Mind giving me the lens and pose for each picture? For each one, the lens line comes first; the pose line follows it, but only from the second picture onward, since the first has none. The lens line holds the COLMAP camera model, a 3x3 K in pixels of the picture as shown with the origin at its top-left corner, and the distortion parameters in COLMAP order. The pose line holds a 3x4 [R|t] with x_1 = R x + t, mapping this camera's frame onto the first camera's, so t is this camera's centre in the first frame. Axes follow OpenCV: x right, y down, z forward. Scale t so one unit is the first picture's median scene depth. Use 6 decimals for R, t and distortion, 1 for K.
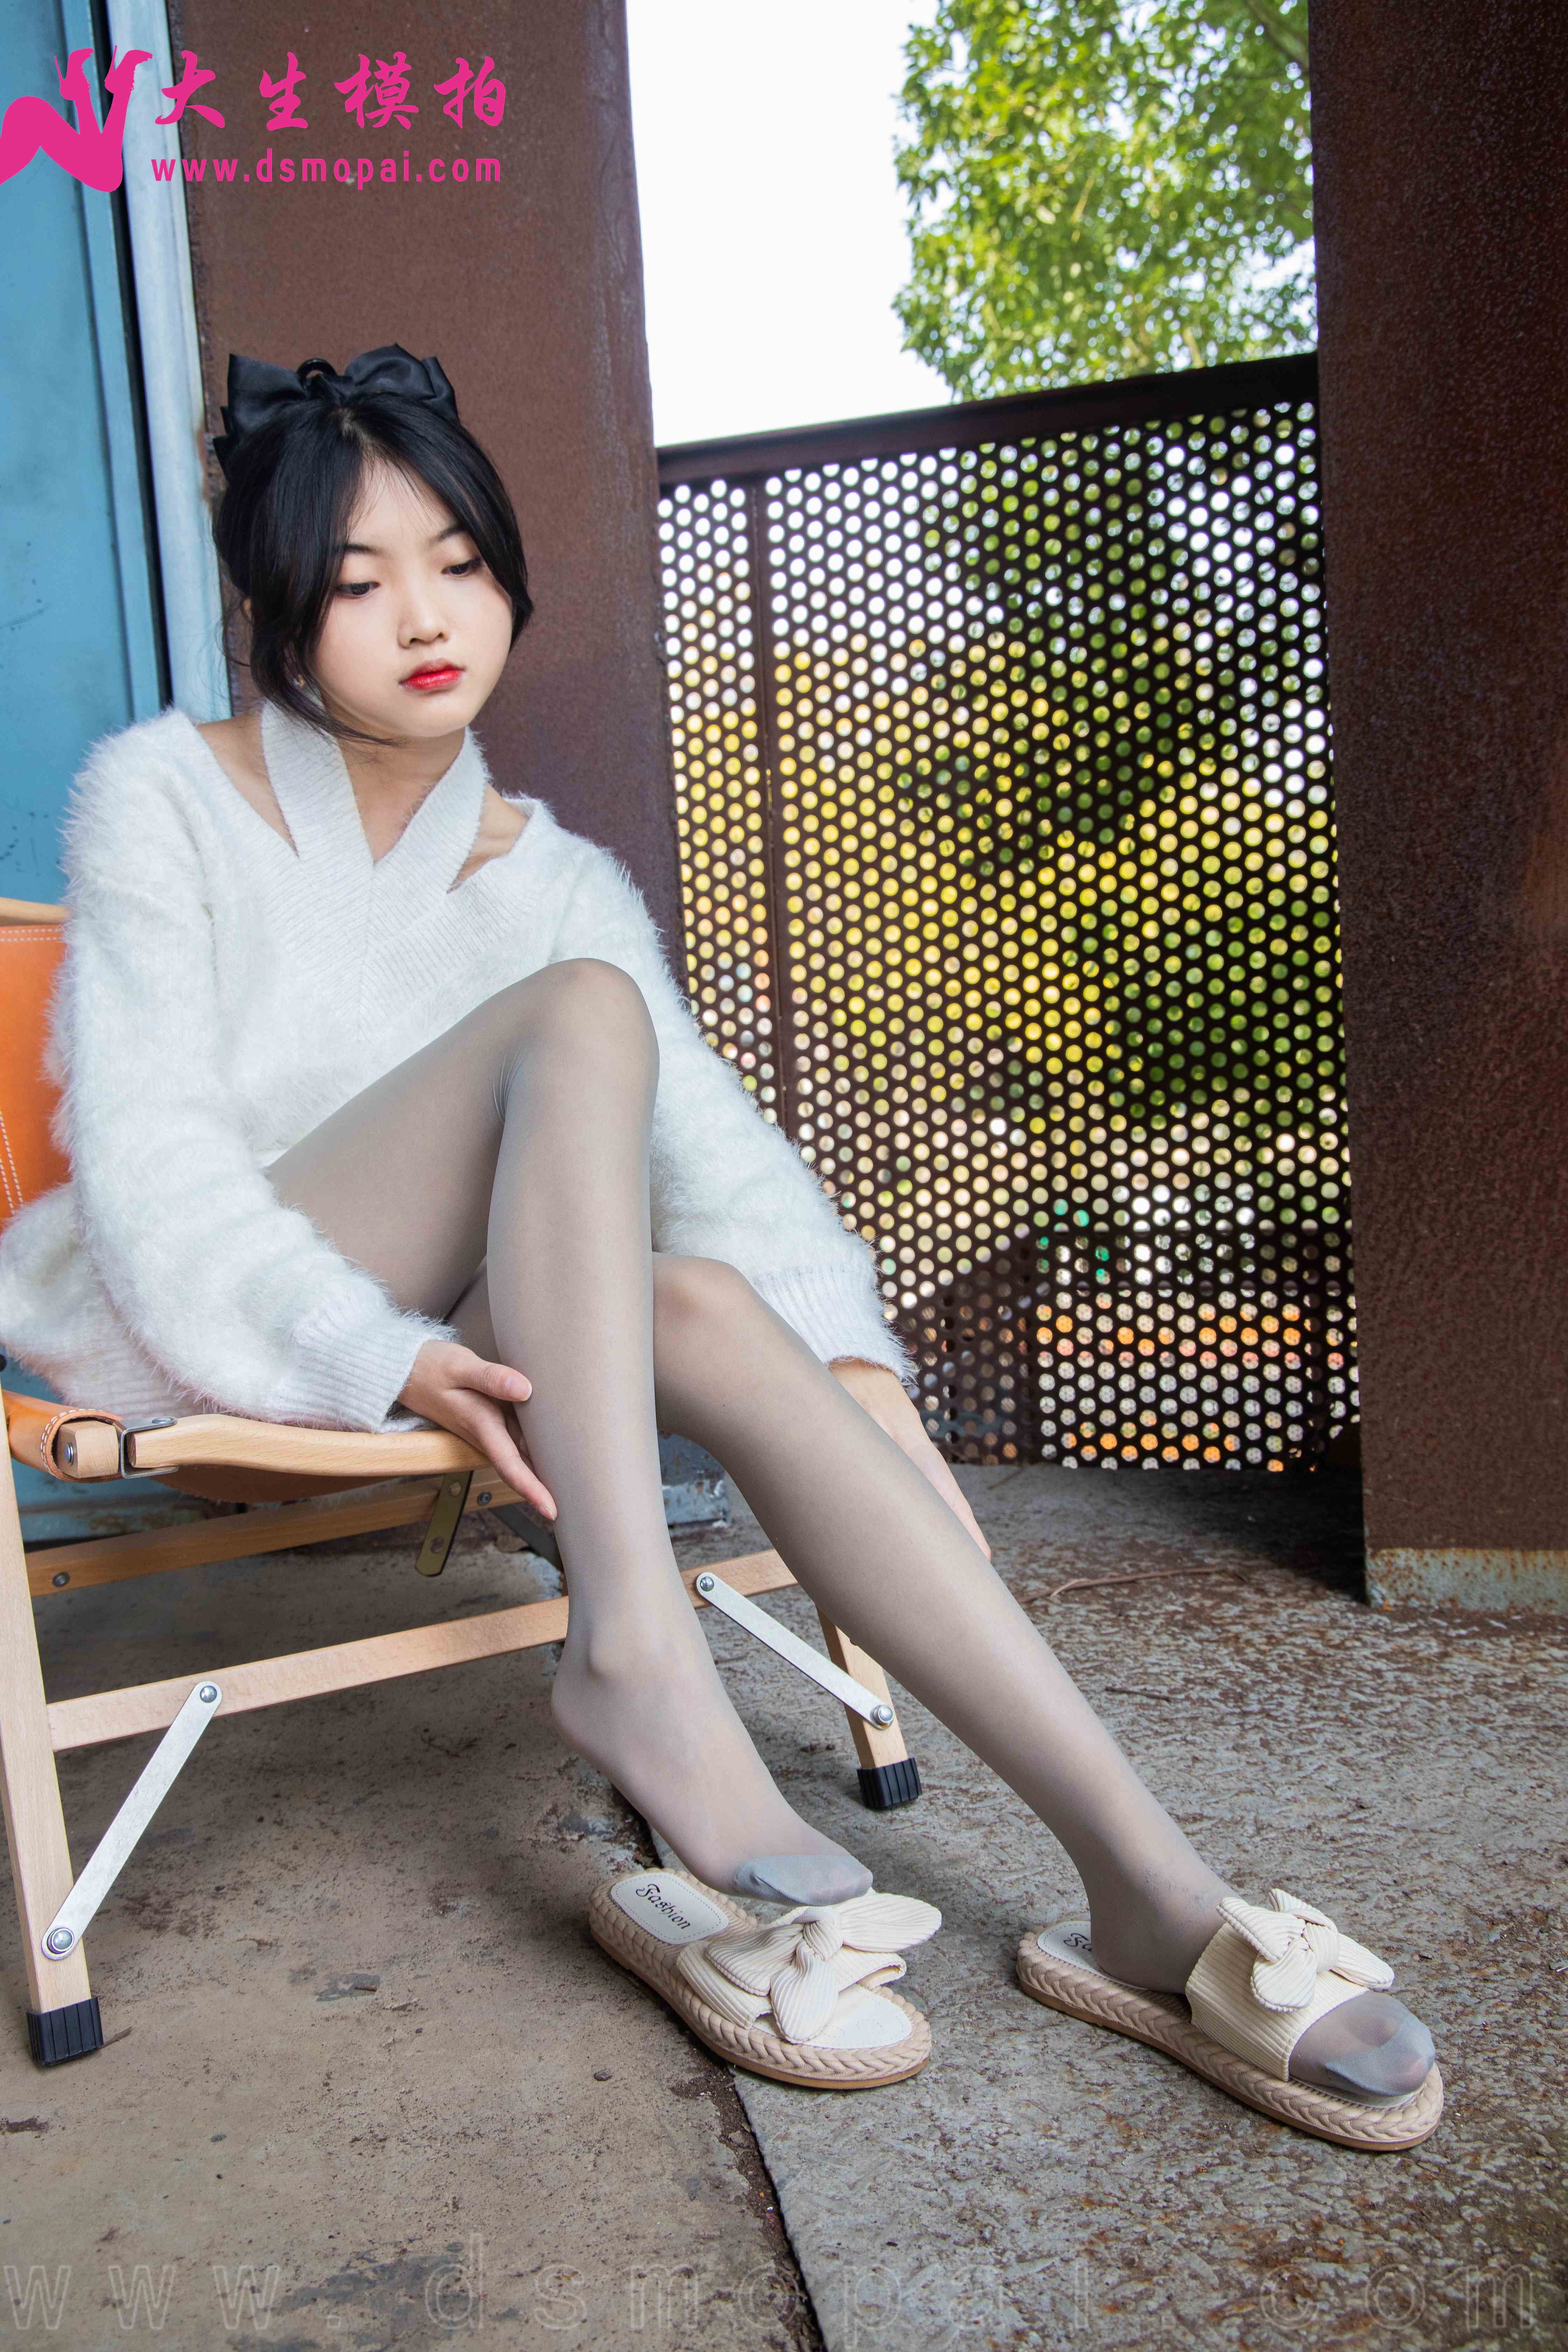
lens RADIAL K [[2188.7, 0, 783.4], [0, 2188.7, 1174.6], [0, 0, 1]] dist [-0.011085, 0.112951]
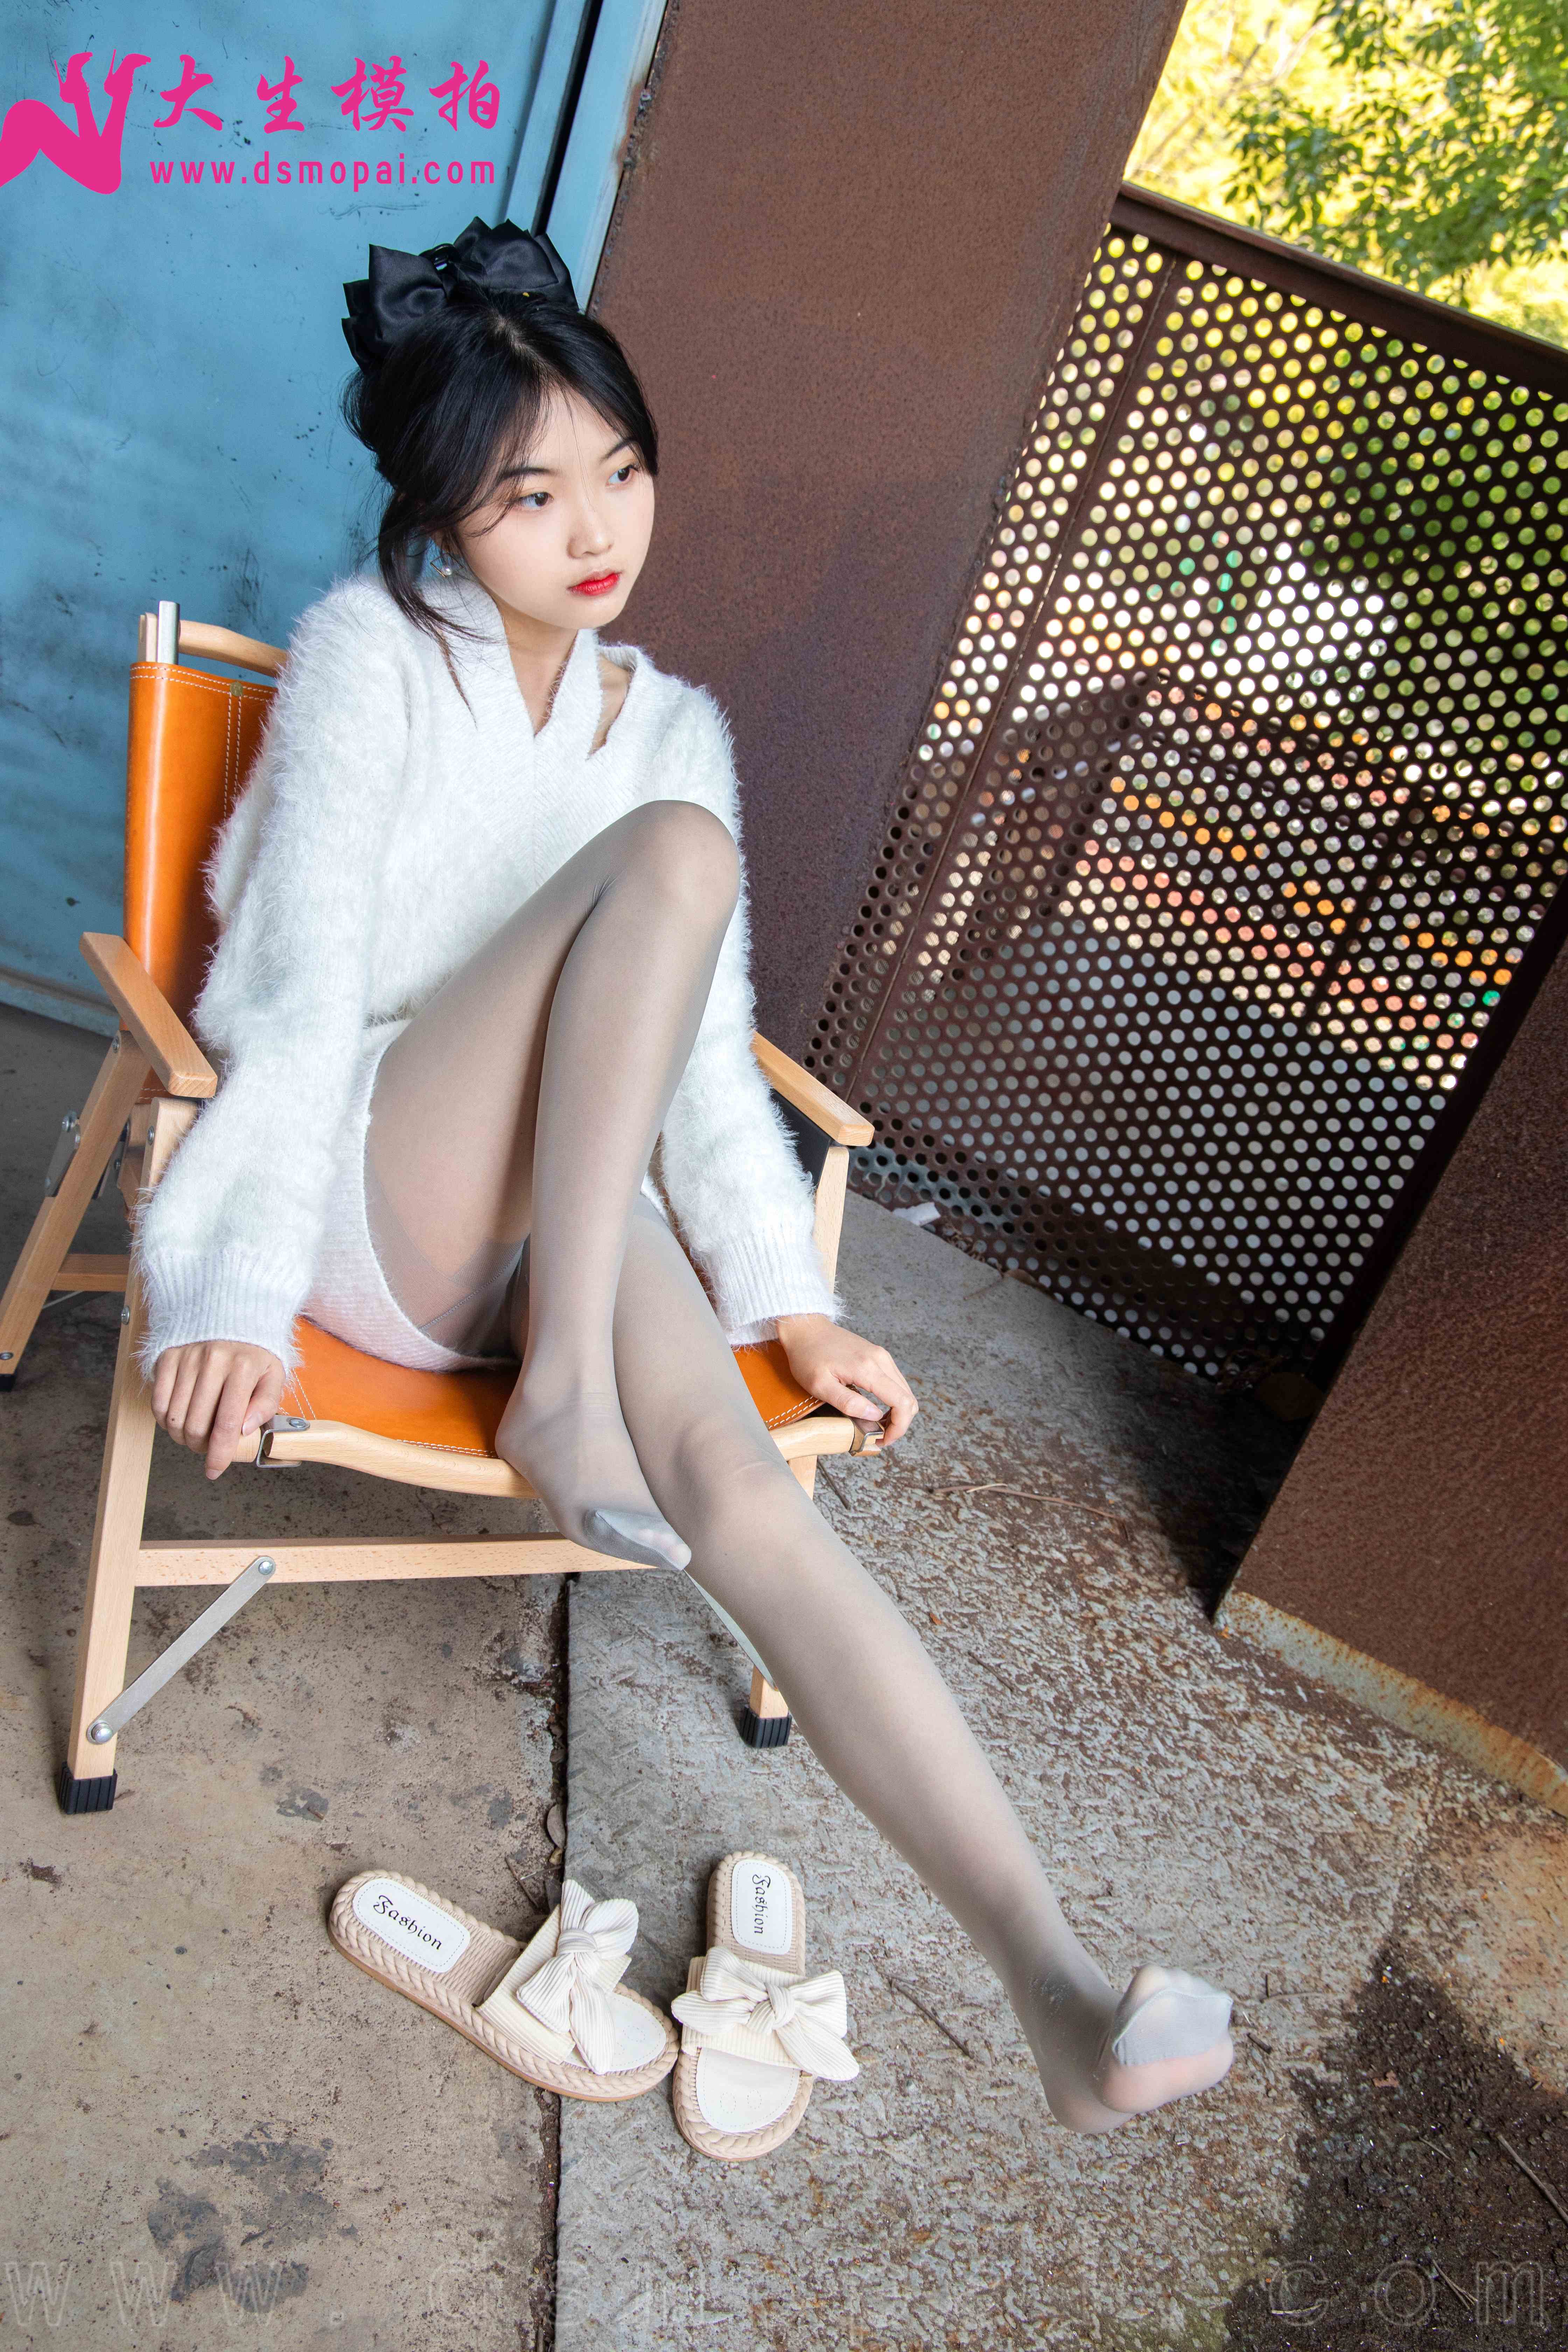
lens RADIAL K [[2209.8, 0, 783.6], [0, 2209.8, 1170.5], [0, 0, 1]] dist [-0.012558, 0.133207]
pose [[0.923498, 0.377546, 0.067901, -0.128275], [-0.376388, 0.857649, 0.350386, -0.379249], [0.074052, -0.349138, 0.934141, -0.033335]]
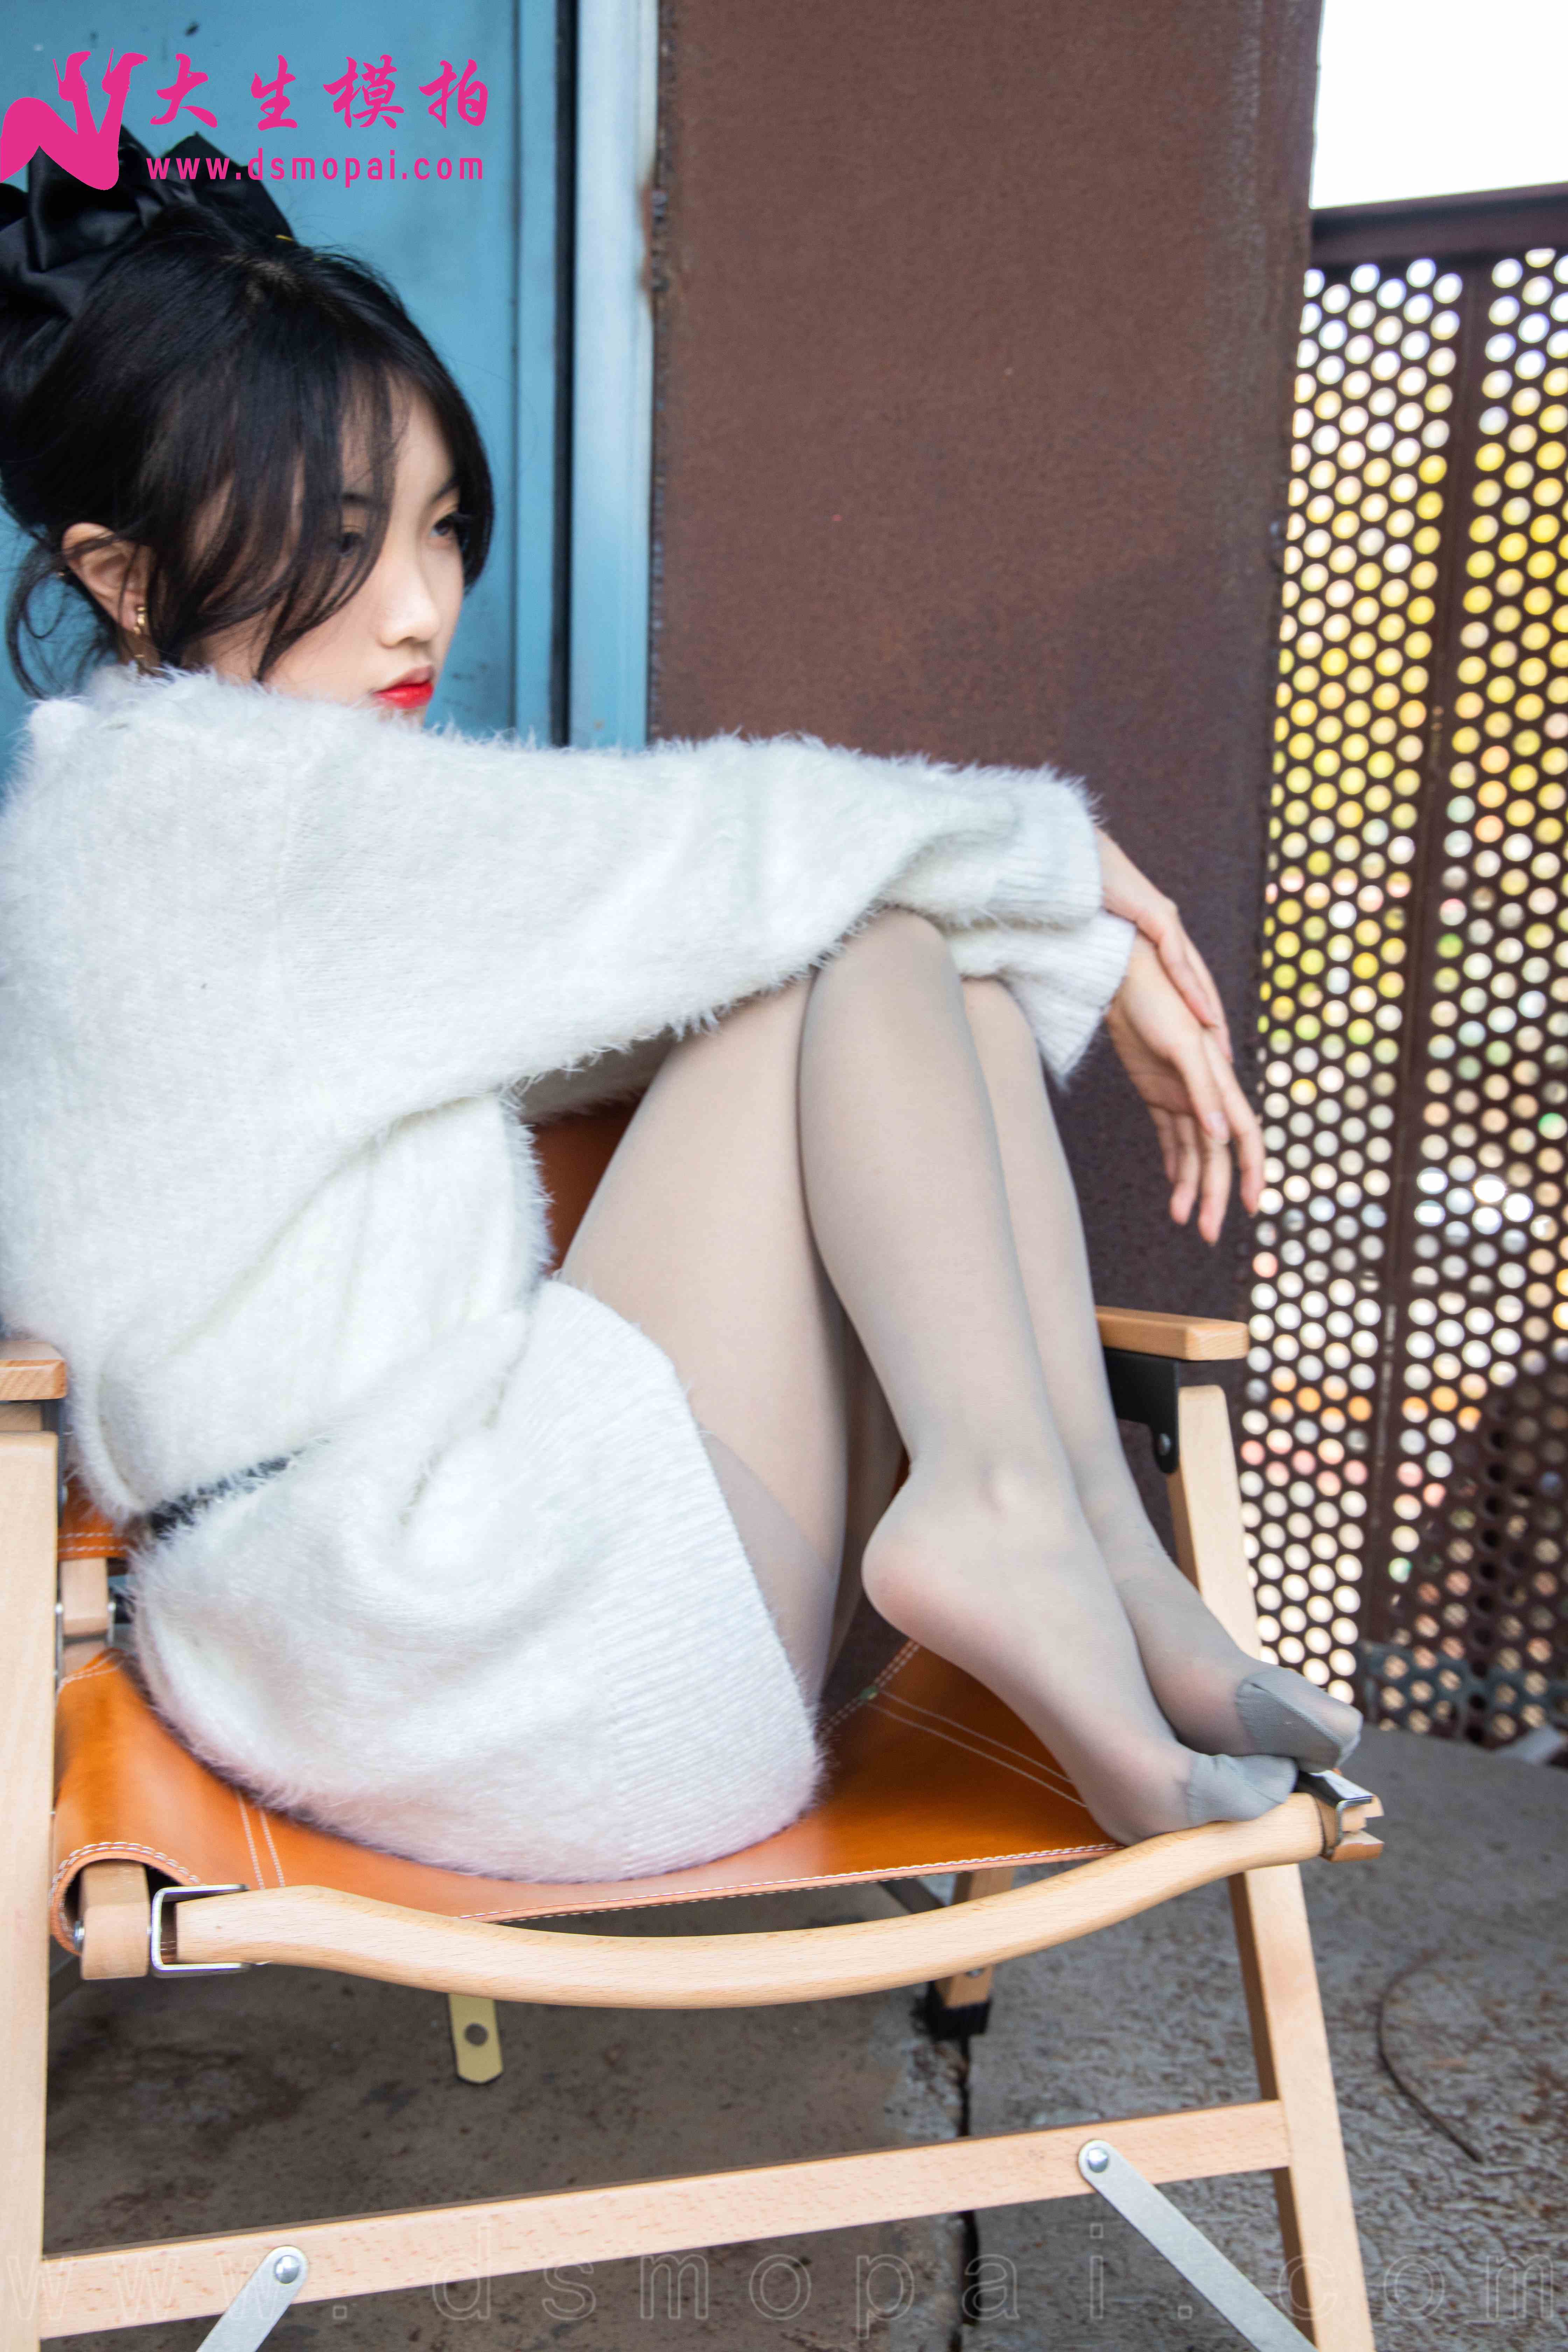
lens RADIAL K [[2739.5, 0, 777.5], [0, 2739.5, 1173.3], [0, 0, 1]] dist [0.051687, 0.163866]
pose [[0.962653, 0.125869, -0.239700, 0.028199], [-0.111274, 0.991065, 0.073534, -0.126928], [0.246814, -0.044115, 0.968058, 0.193350]]
